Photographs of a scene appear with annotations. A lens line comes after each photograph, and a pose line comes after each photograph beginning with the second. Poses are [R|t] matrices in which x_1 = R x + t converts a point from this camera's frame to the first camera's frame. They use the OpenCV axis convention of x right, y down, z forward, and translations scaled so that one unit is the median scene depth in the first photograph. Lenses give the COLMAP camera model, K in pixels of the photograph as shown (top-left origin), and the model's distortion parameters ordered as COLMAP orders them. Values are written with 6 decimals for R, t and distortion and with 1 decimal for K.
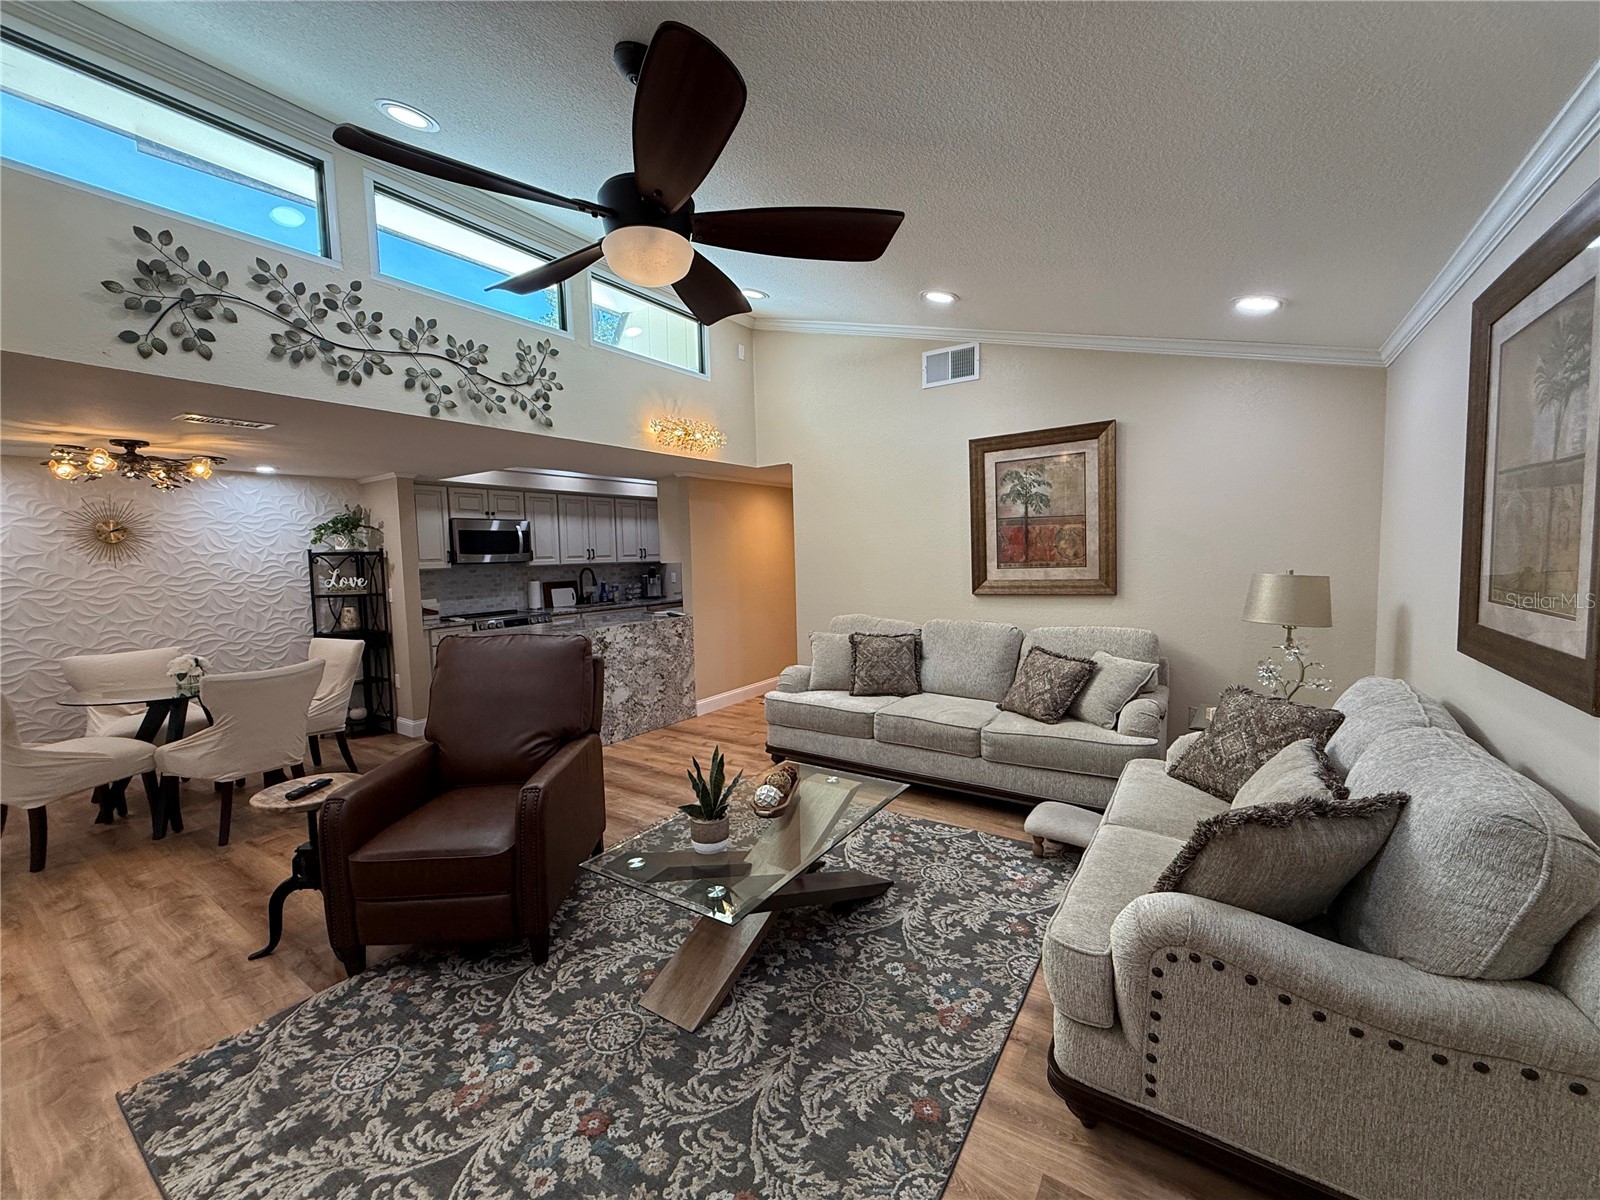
lens RADIAL K [[638.5, 0, 797.1], [0, 638.5, 600.8], [0, 0, 1]] dist [0.000658, -0.000316]
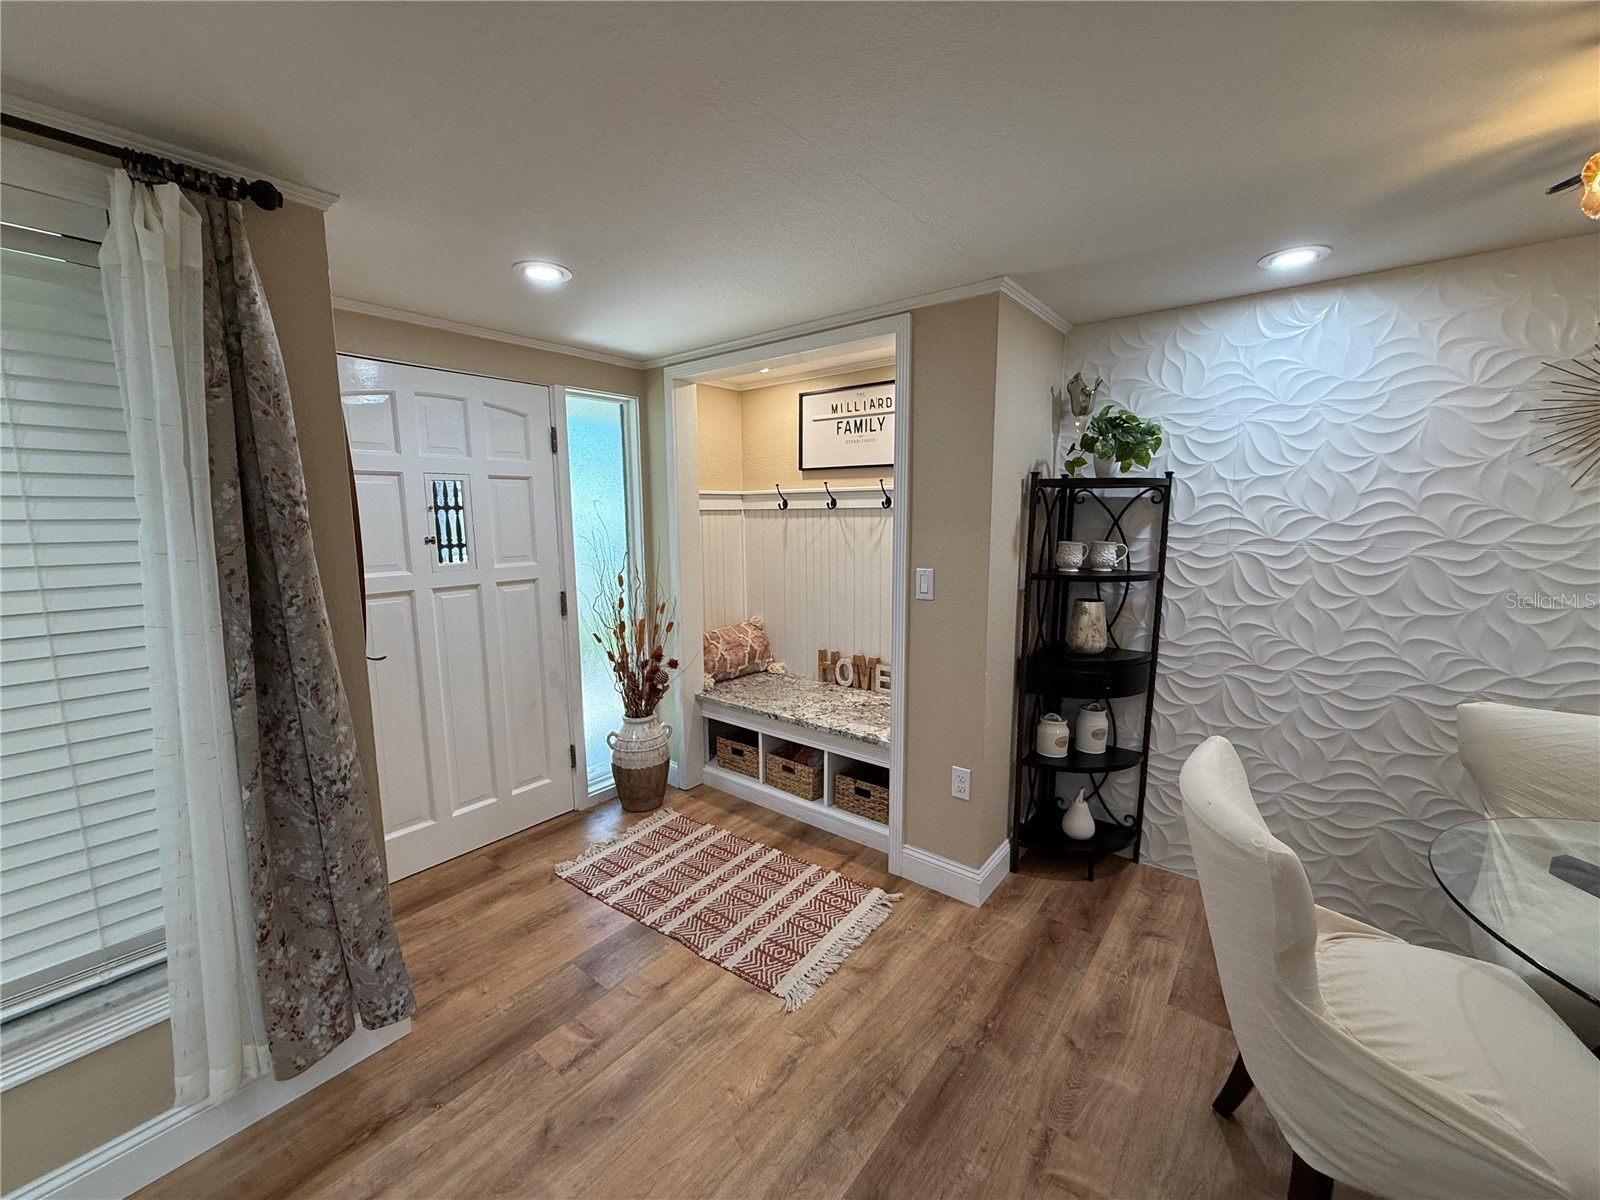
lens RADIAL K [[638.5, 0, 796.8], [0, 638.5, 602.5], [0, 0, 1]] dist [0.000658, -0.000316]
pose [[-0.081264, 0.168632, -0.982324, -0.924558], [-0.066264, 0.982489, 0.174142, -0.031613], [0.994487, 0.079244, -0.068666, 0.758495]]
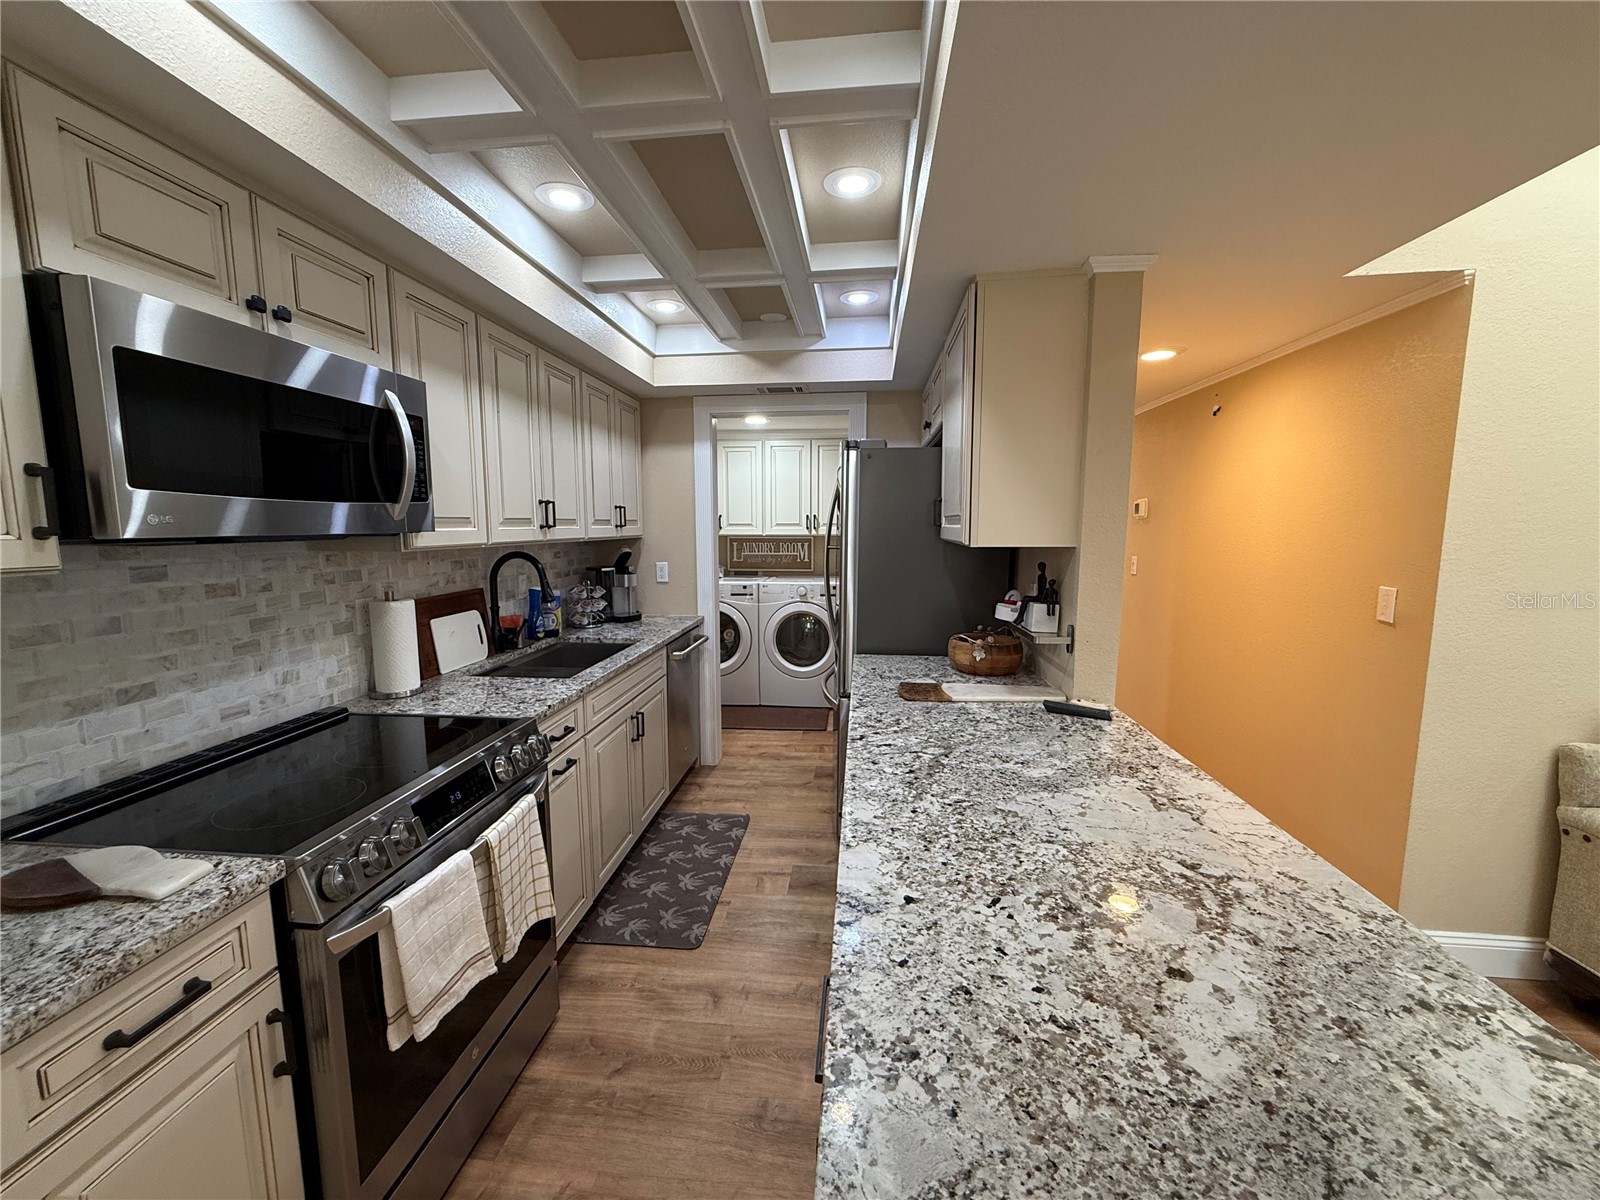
lens RADIAL K [[638.5, 0, 796.6], [0, 638.5, 599.1], [0, 0, 1]] dist [0.000658, -0.000316]
pose [[0.880945, -0.031283, 0.472184, -0.904696], [0.013676, 0.999079, 0.040677, -0.094350], [-0.473021, -0.029376, 0.880561, 1.524227]]
